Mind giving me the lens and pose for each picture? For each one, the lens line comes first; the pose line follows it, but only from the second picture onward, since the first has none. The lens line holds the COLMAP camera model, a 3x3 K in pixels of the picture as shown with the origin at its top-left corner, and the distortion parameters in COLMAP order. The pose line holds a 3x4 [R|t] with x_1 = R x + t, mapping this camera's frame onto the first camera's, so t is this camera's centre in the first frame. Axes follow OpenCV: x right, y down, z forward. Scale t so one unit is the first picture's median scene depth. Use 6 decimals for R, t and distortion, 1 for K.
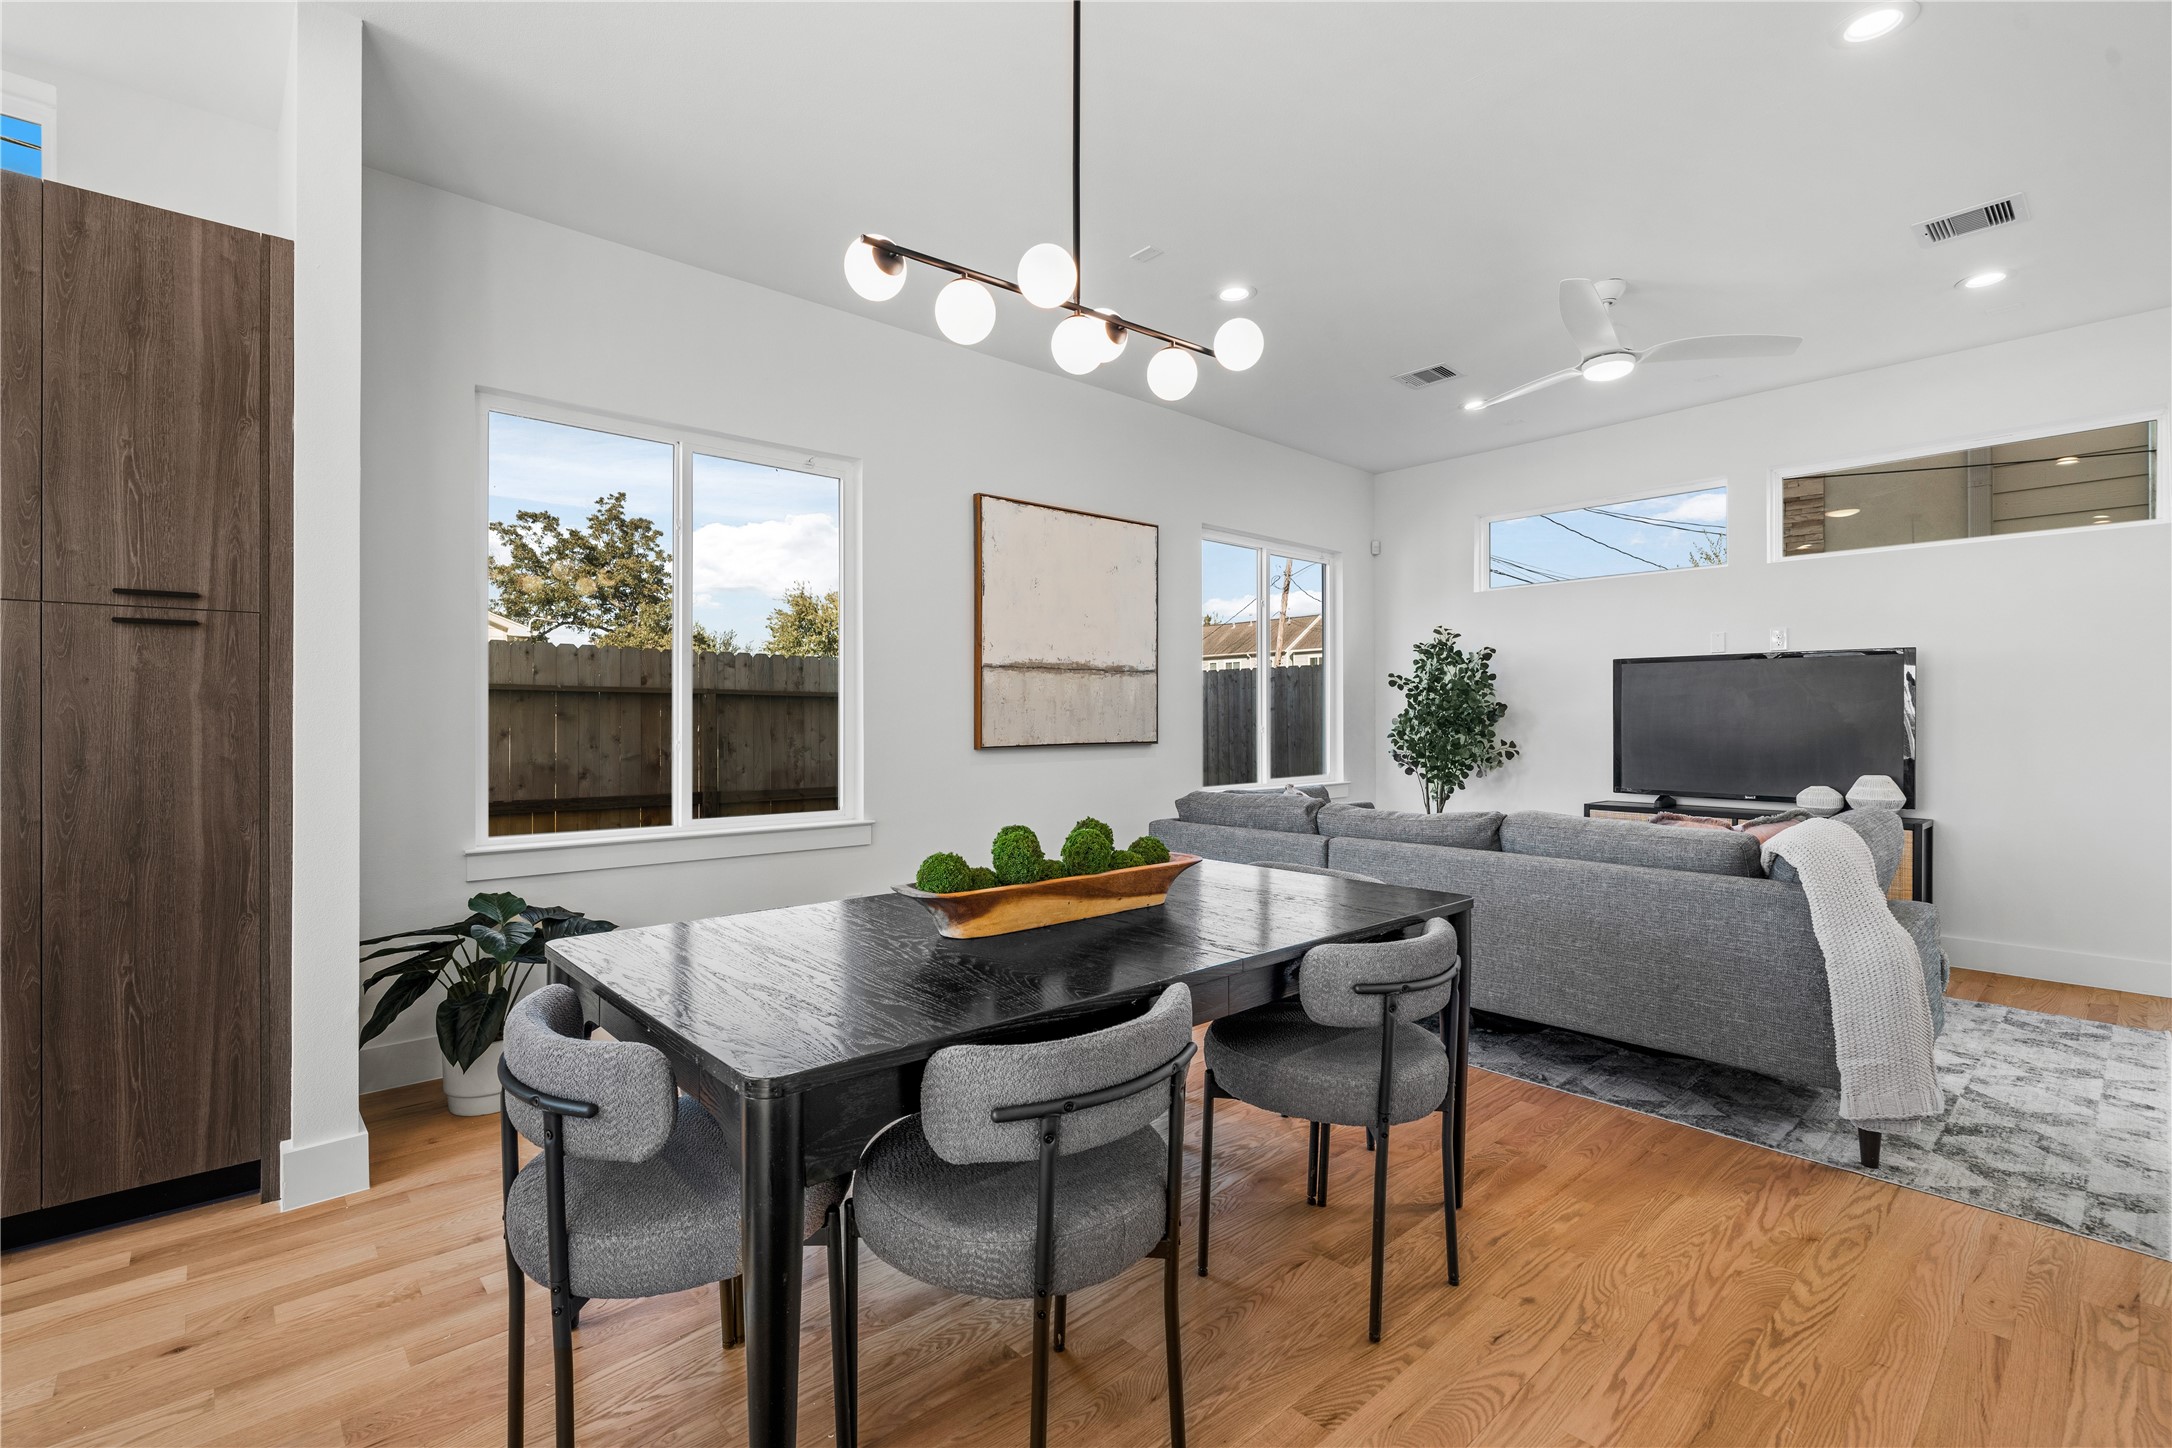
lens RADIAL K [[981.3, 0, 1077.9], [0, 981.3, 720.2], [0, 0, 1]] dist [-0.005697, 0.000766]
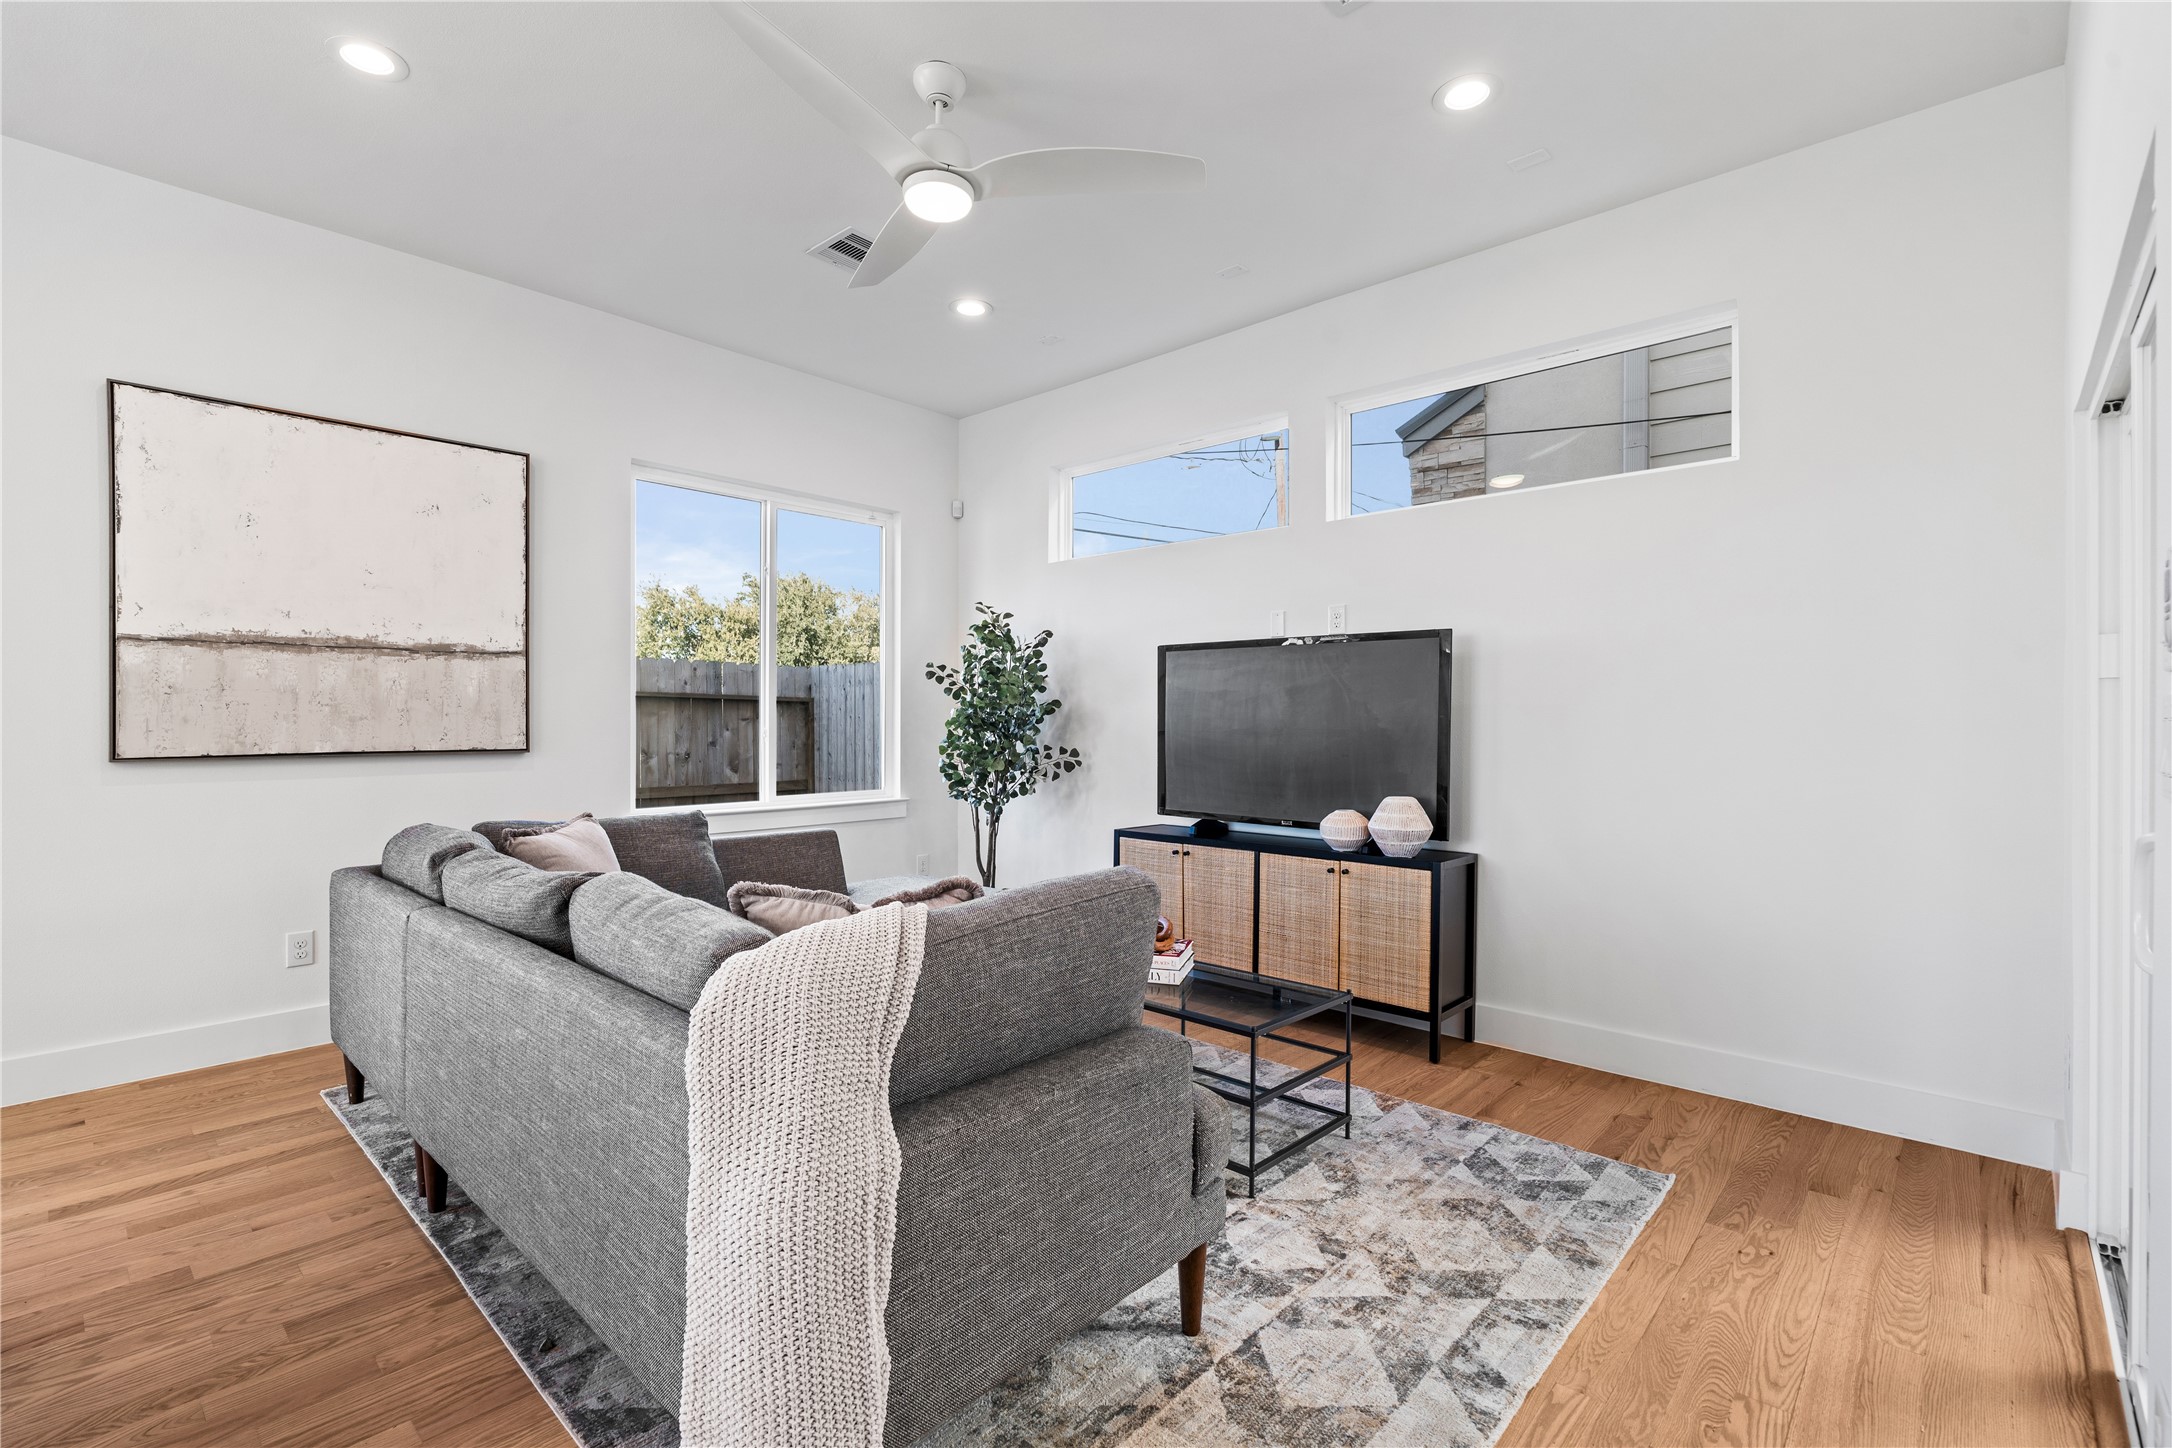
lens RADIAL K [[971.9, 0, 1093.2], [0, 971.9, 726.4], [0, 0, 1]] dist [-0.003409, 0.000002]
pose [[0.995386, 0.003147, 0.095897, 0.456701], [-0.003563, 0.999985, 0.004171, 0.000076], [-0.095883, -0.004494, 0.995383, 0.253223]]
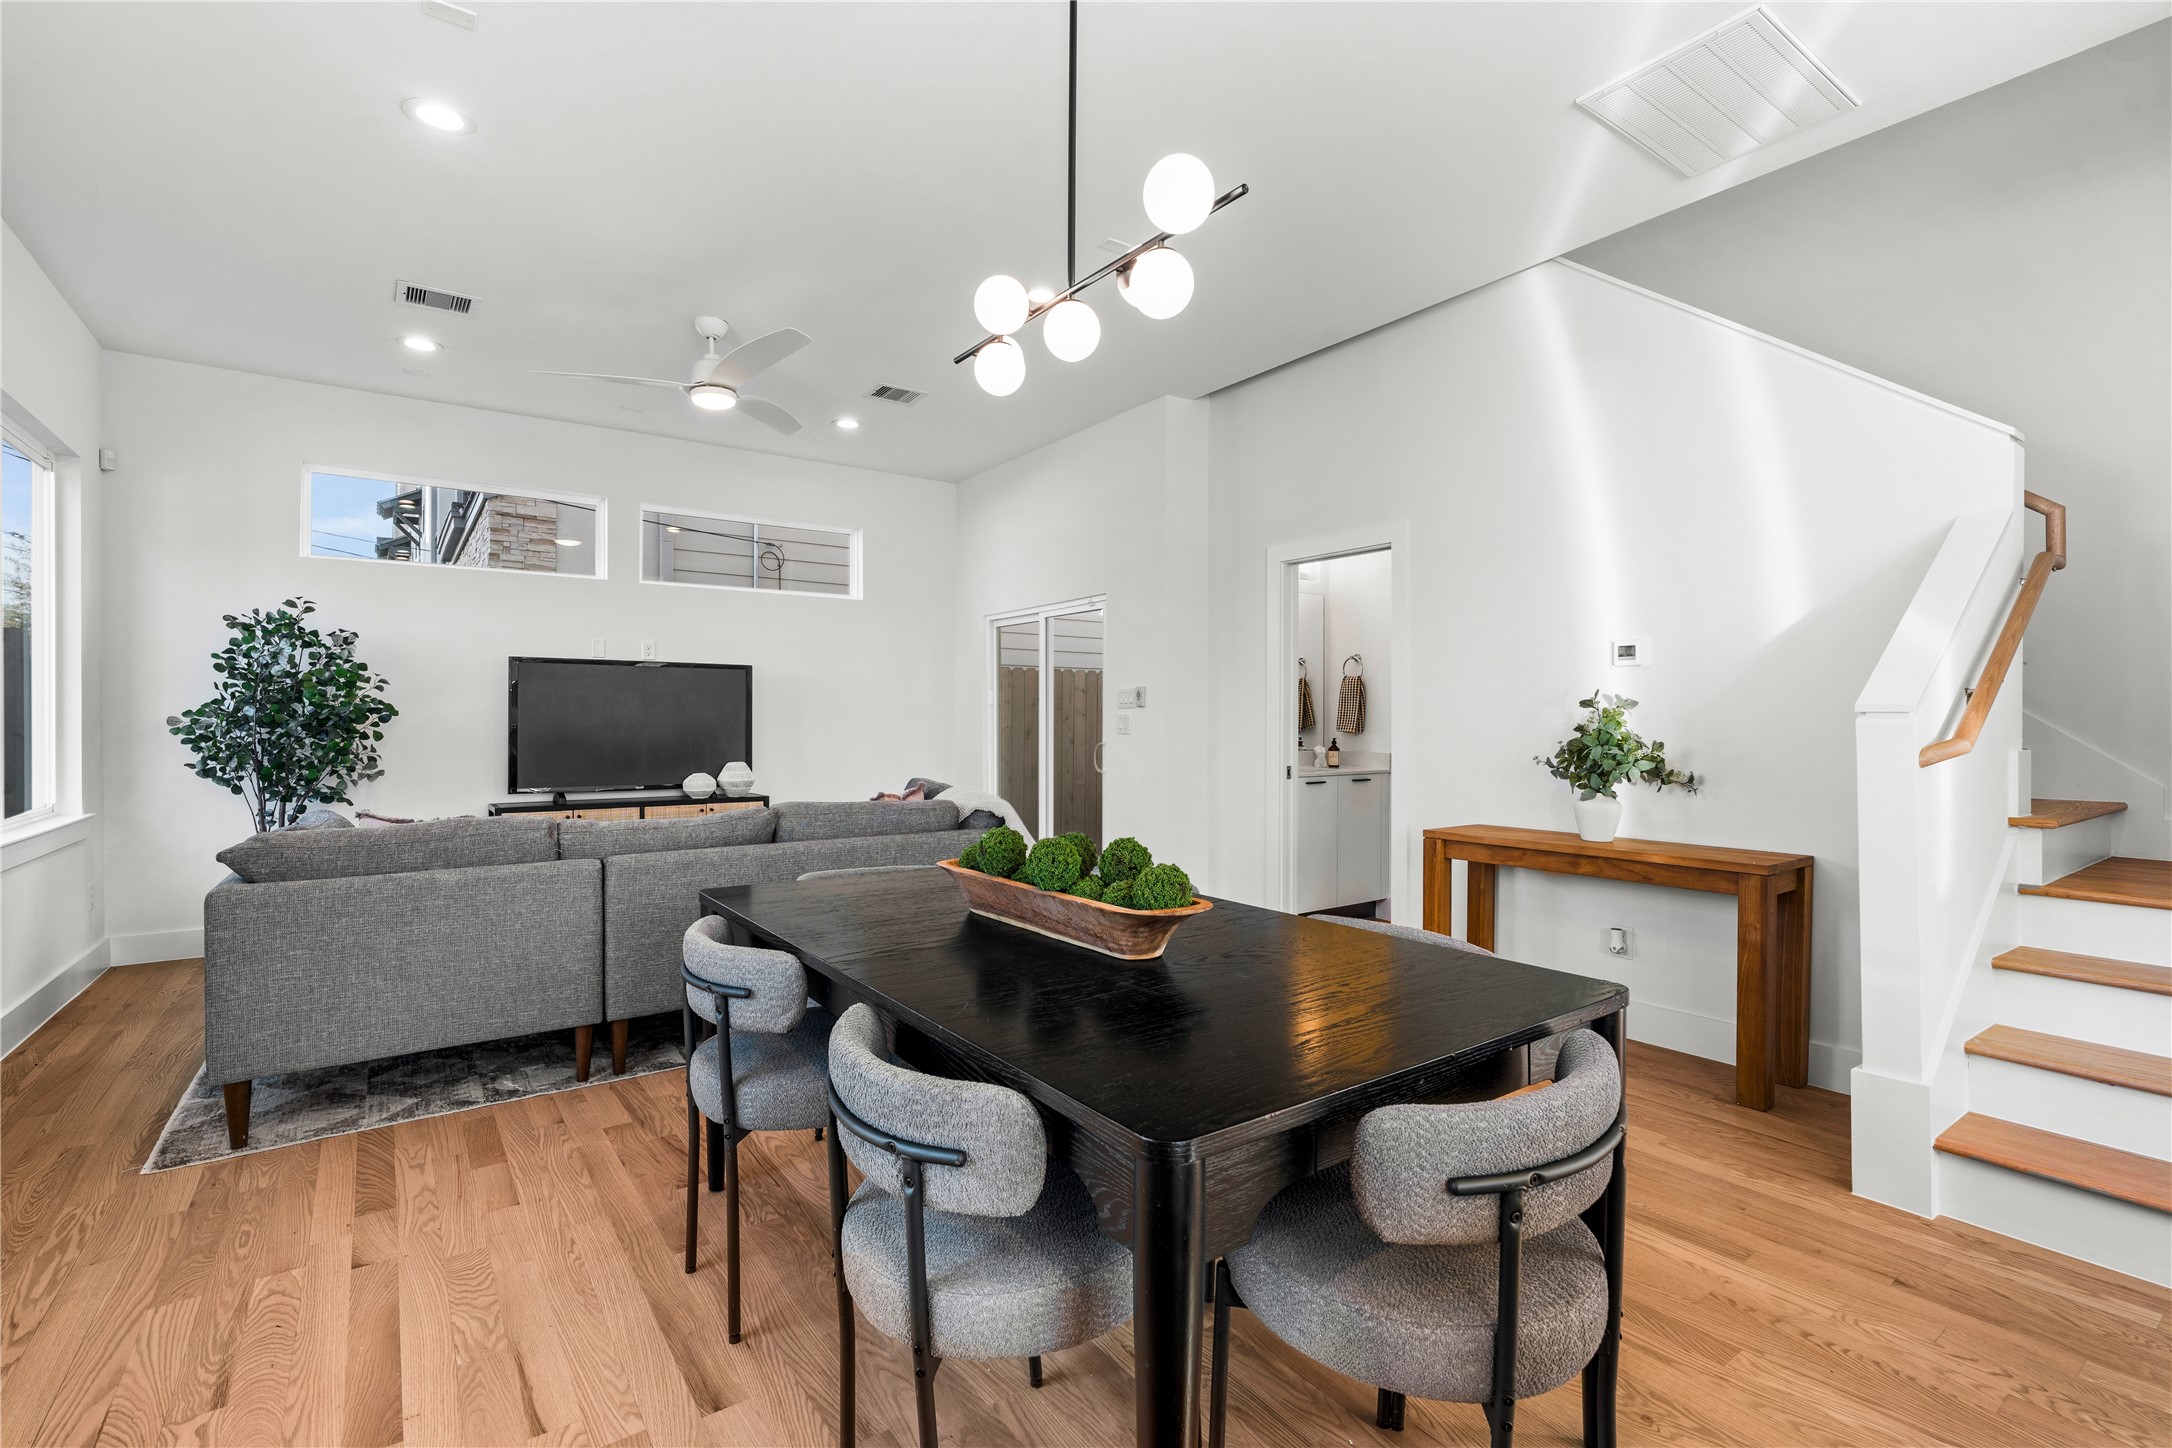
lens RADIAL K [[981.3, 0, 1077.9], [0, 981.3, 720.2], [0, 0, 1]] dist [-0.005697, 0.000766]
pose [[0.113410, -0.000057, 0.993548, -0.379125], [0.000250, 1.000000, 0.000029, 0.001245], [-0.993548, 0.000245, 0.113410, 0.365230]]
